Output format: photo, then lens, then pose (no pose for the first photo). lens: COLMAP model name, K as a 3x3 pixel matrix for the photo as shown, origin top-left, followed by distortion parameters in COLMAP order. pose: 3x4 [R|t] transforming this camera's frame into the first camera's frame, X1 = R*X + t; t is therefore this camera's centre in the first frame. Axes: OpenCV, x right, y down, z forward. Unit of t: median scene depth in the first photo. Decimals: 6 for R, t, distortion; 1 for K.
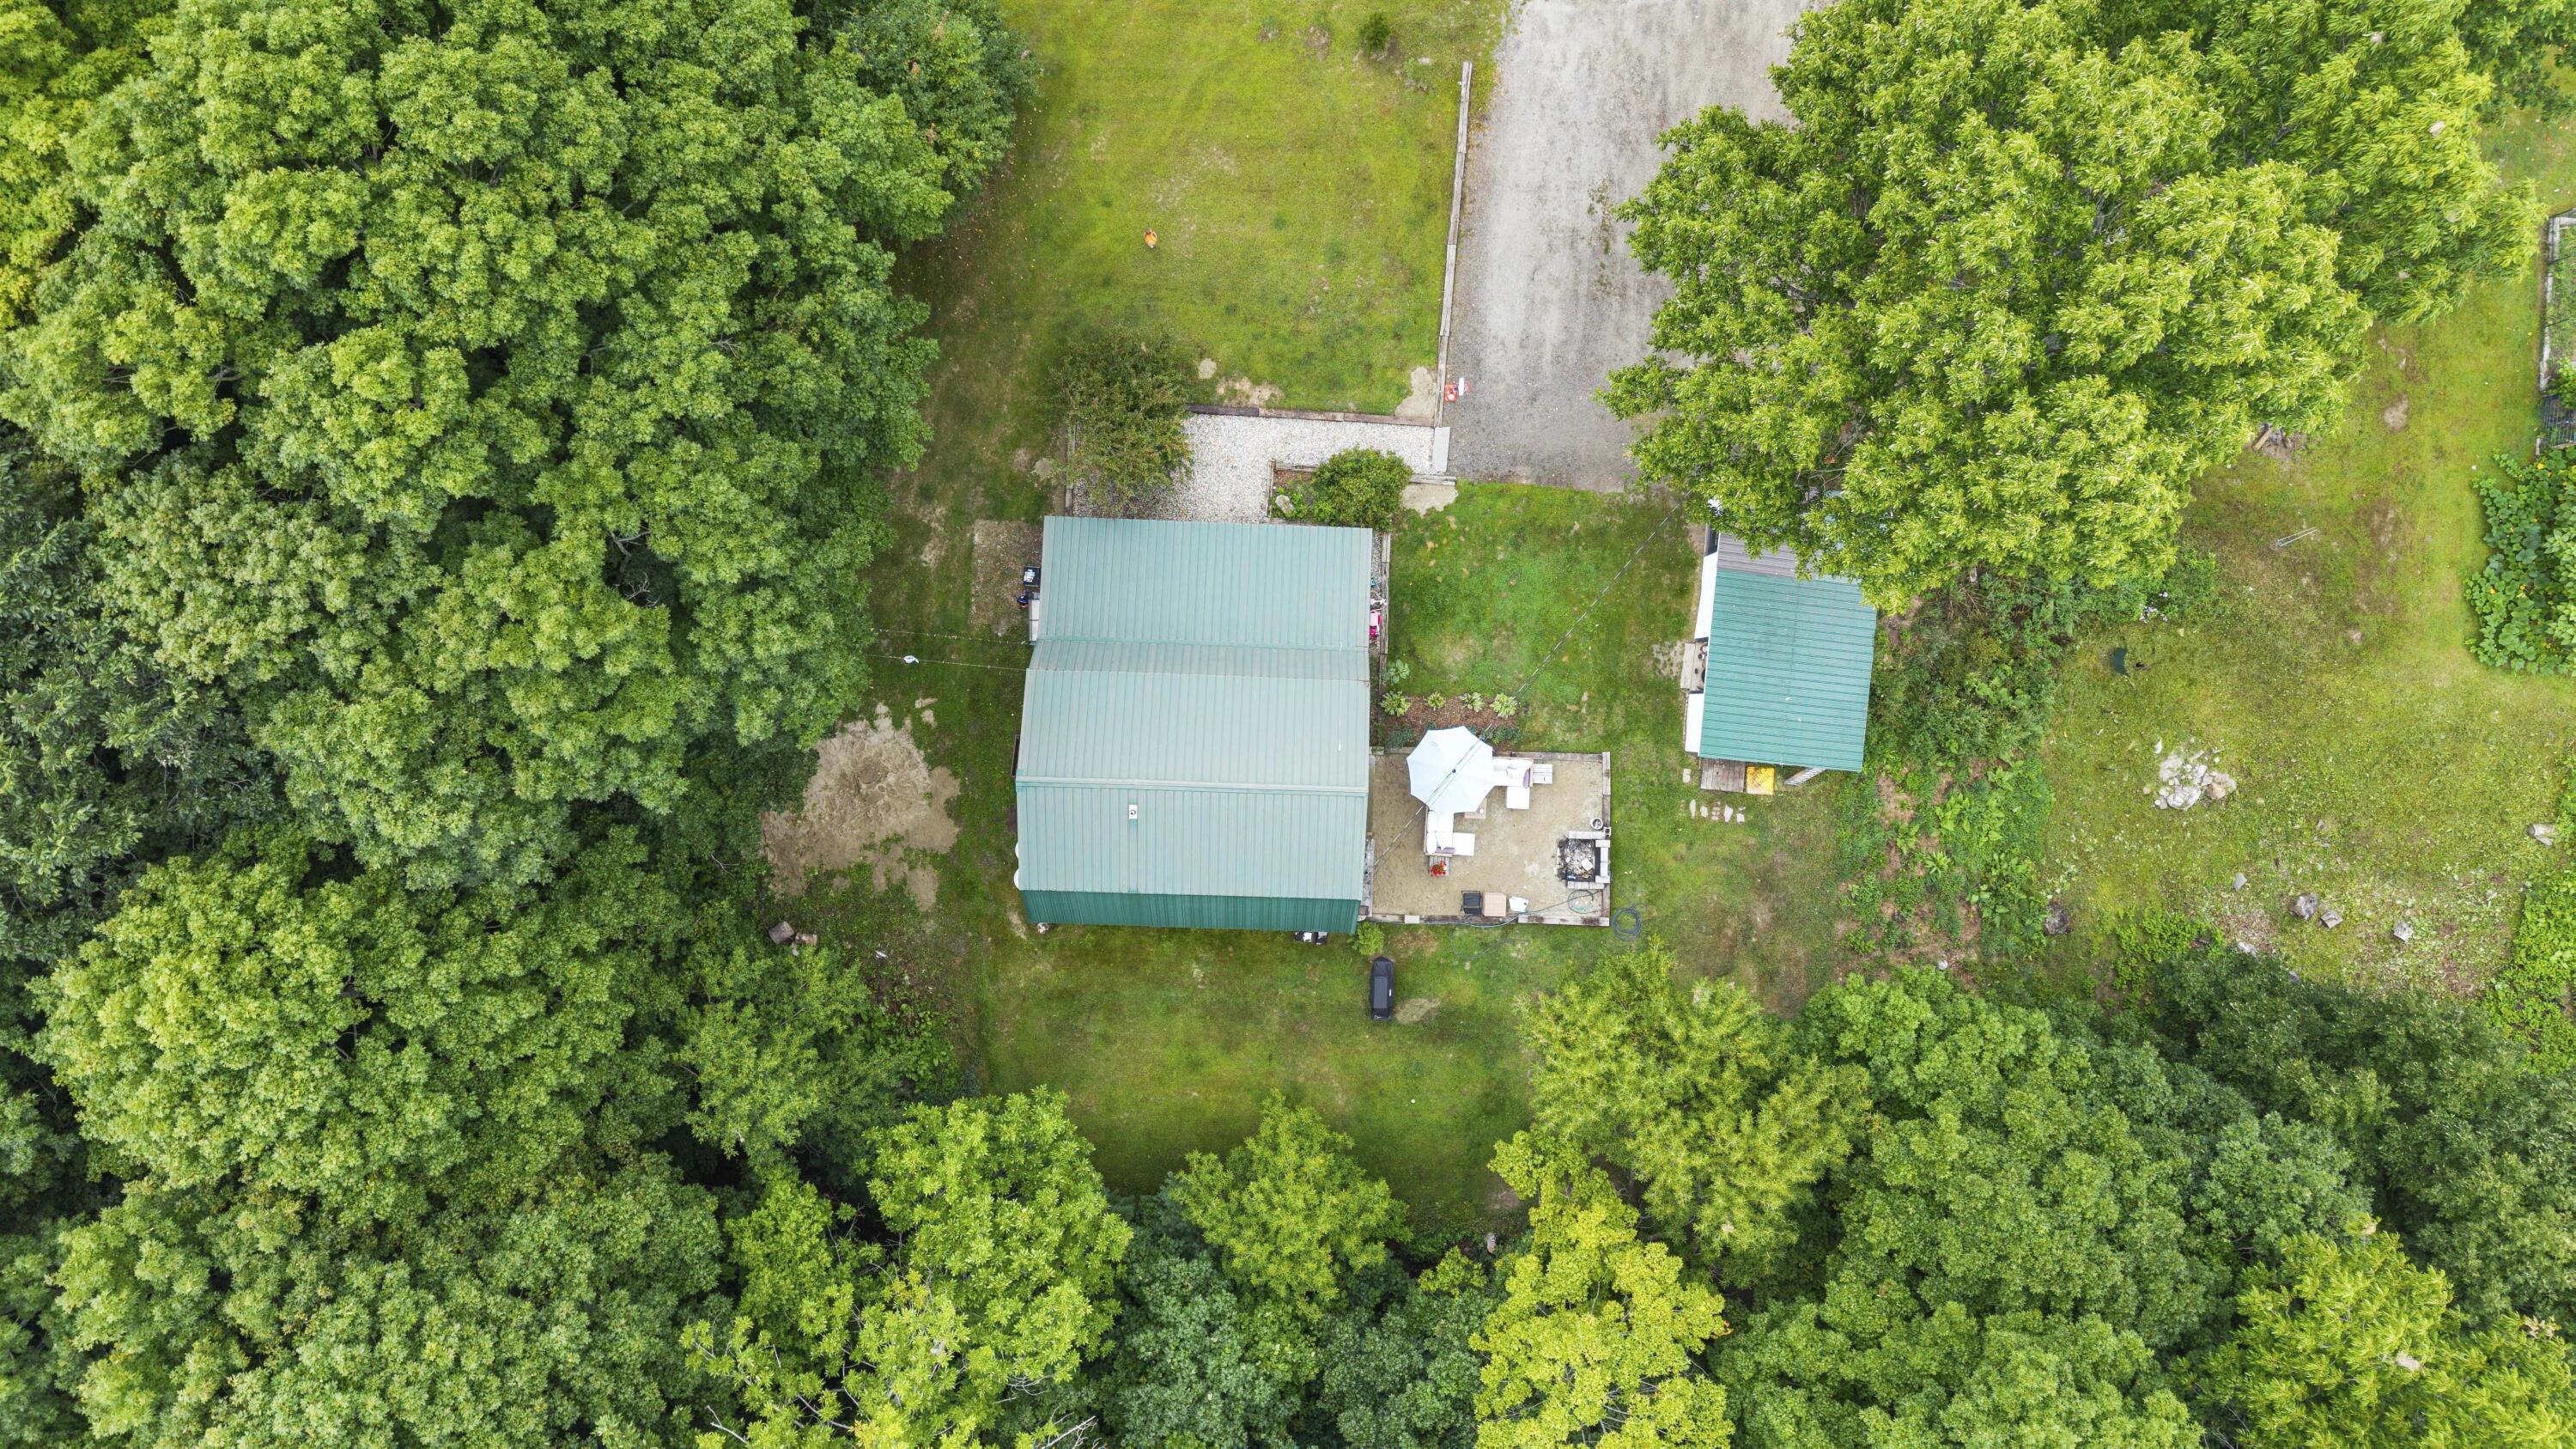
lens RADIAL K [[1696.7, 0, 1301.5], [0, 1696.7, 708.9], [0, 0, 1]] dist [0.009638, -0.000687]
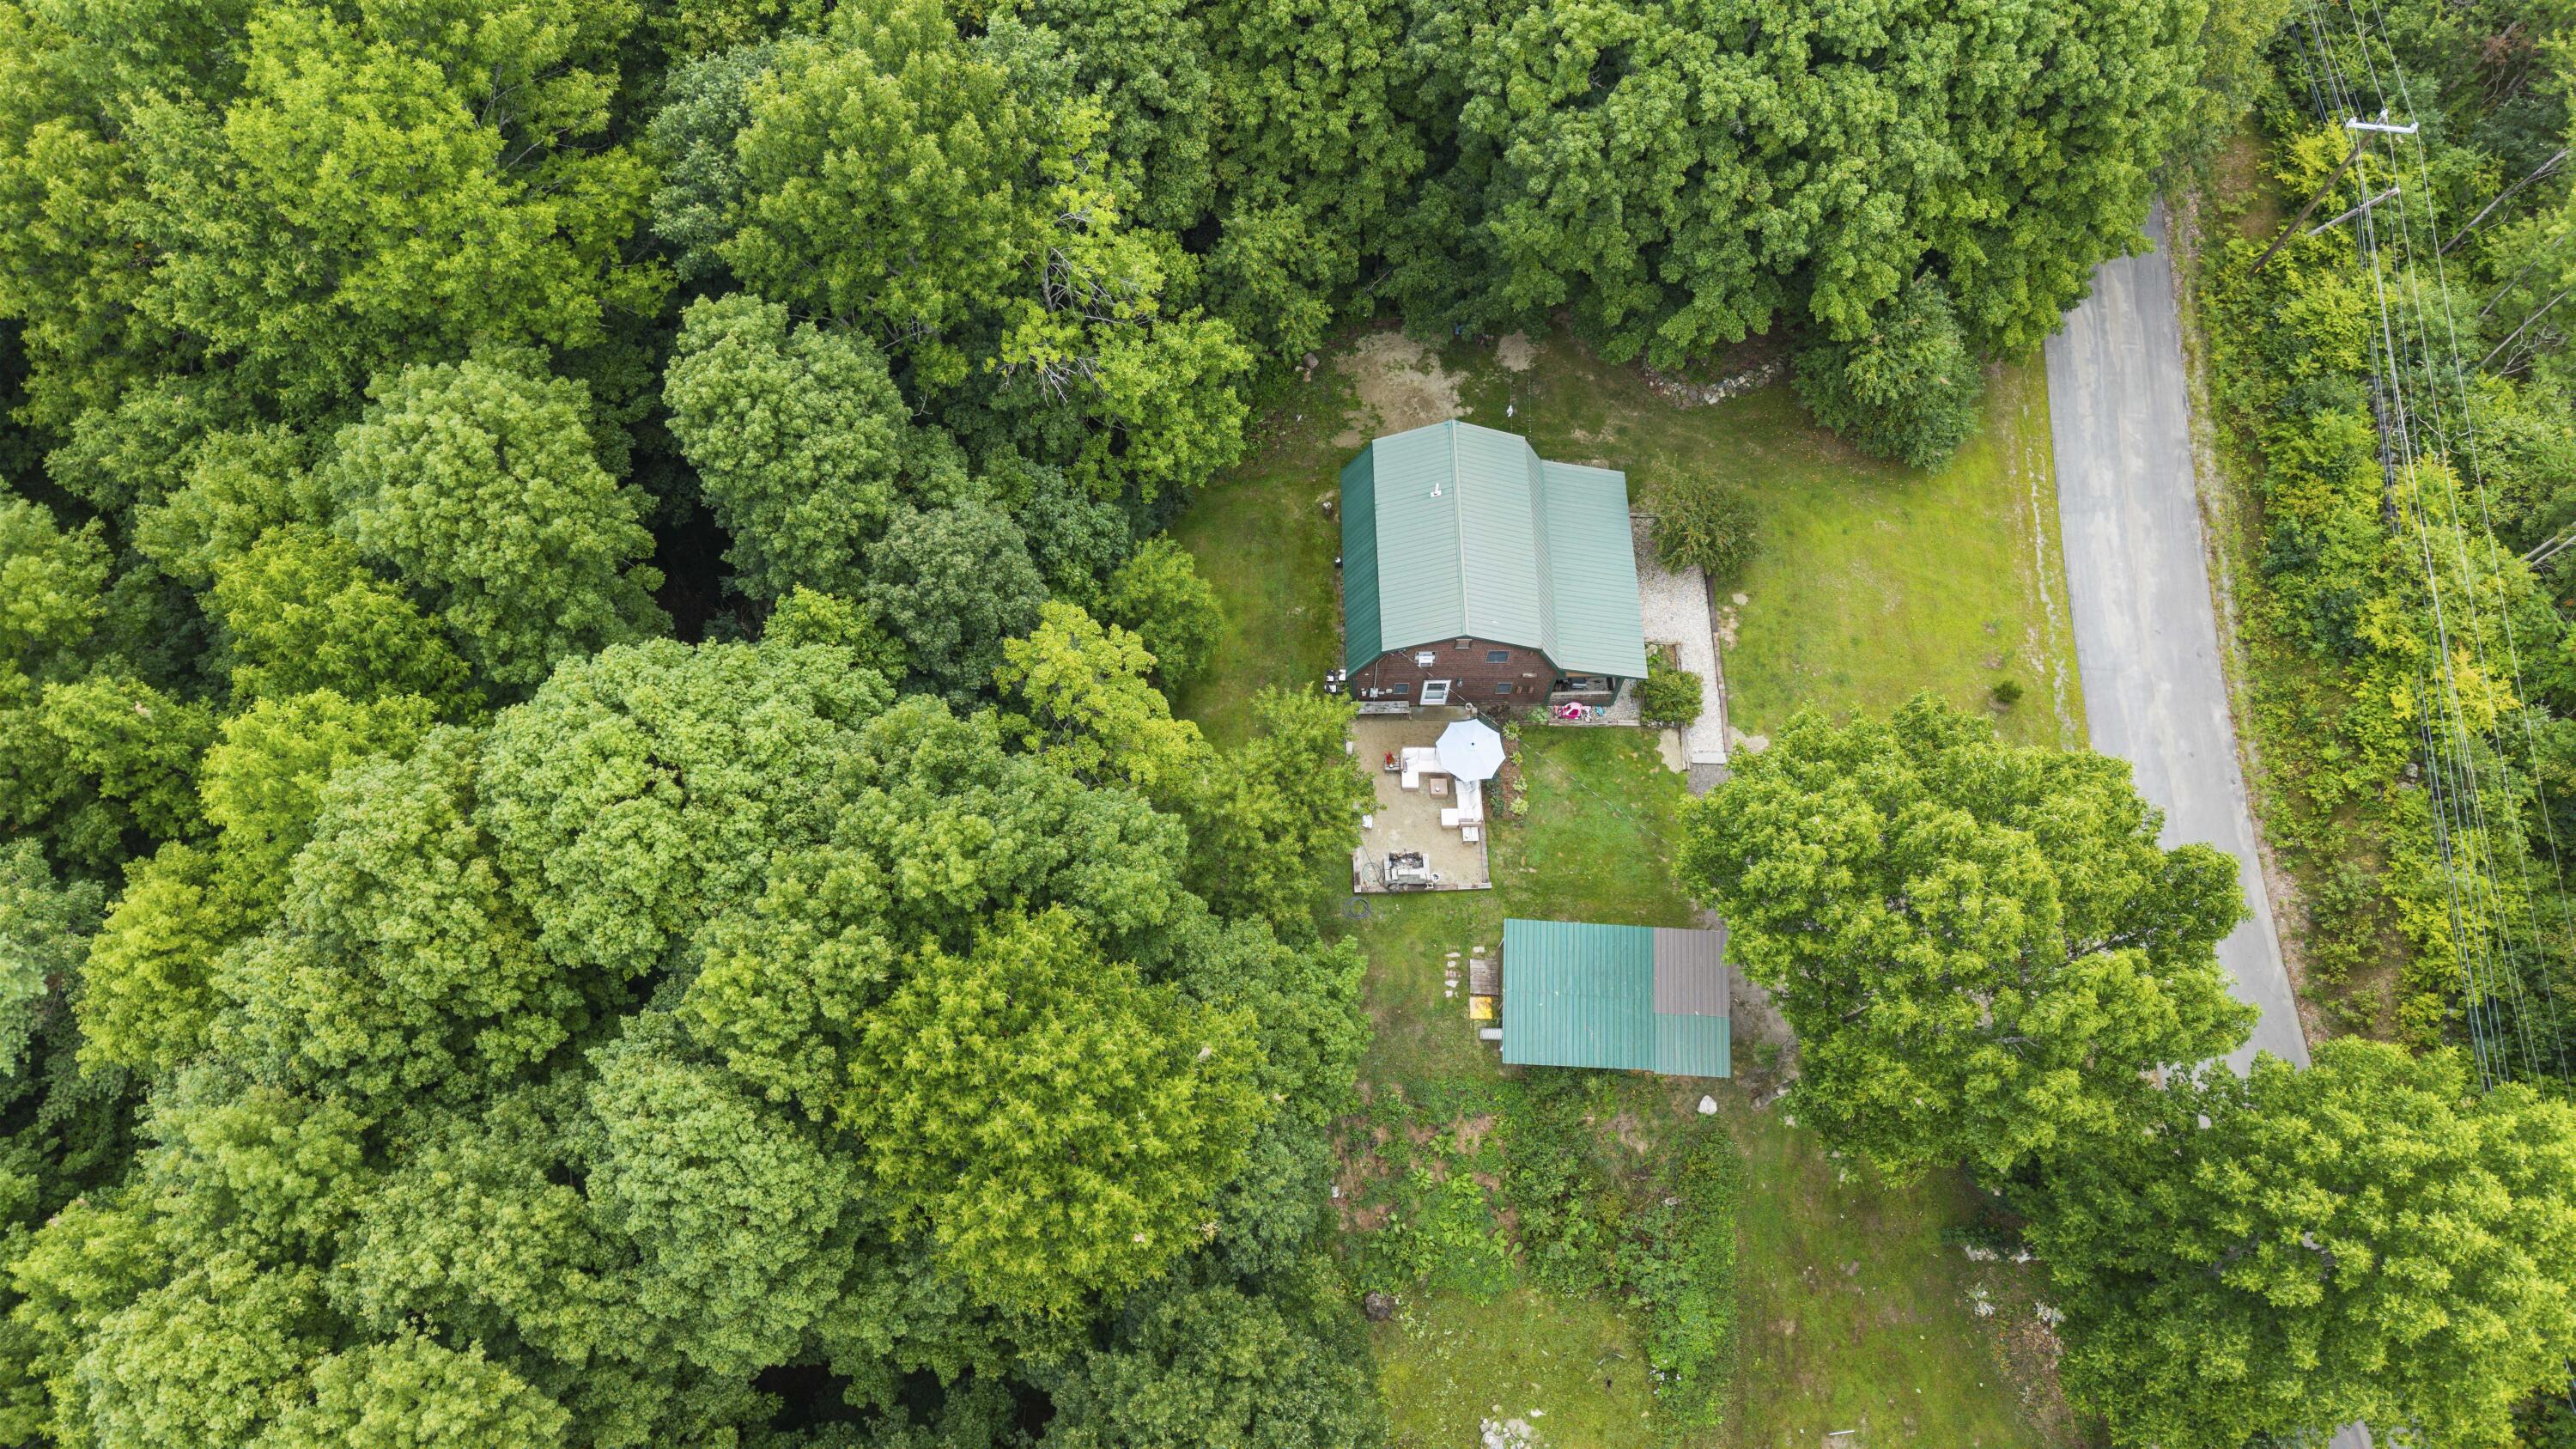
lens RADIAL K [[1696.7, 0, 1273.3], [0, 1696.7, 719.2], [0, 0, 1]] dist [0.009638, -0.000687]
pose [[0.048775, 0.900928, -0.431219, 0.604964], [-0.998793, 0.041528, -0.026211, 0.215716], [-0.005706, 0.431977, 0.901866, -0.189416]]
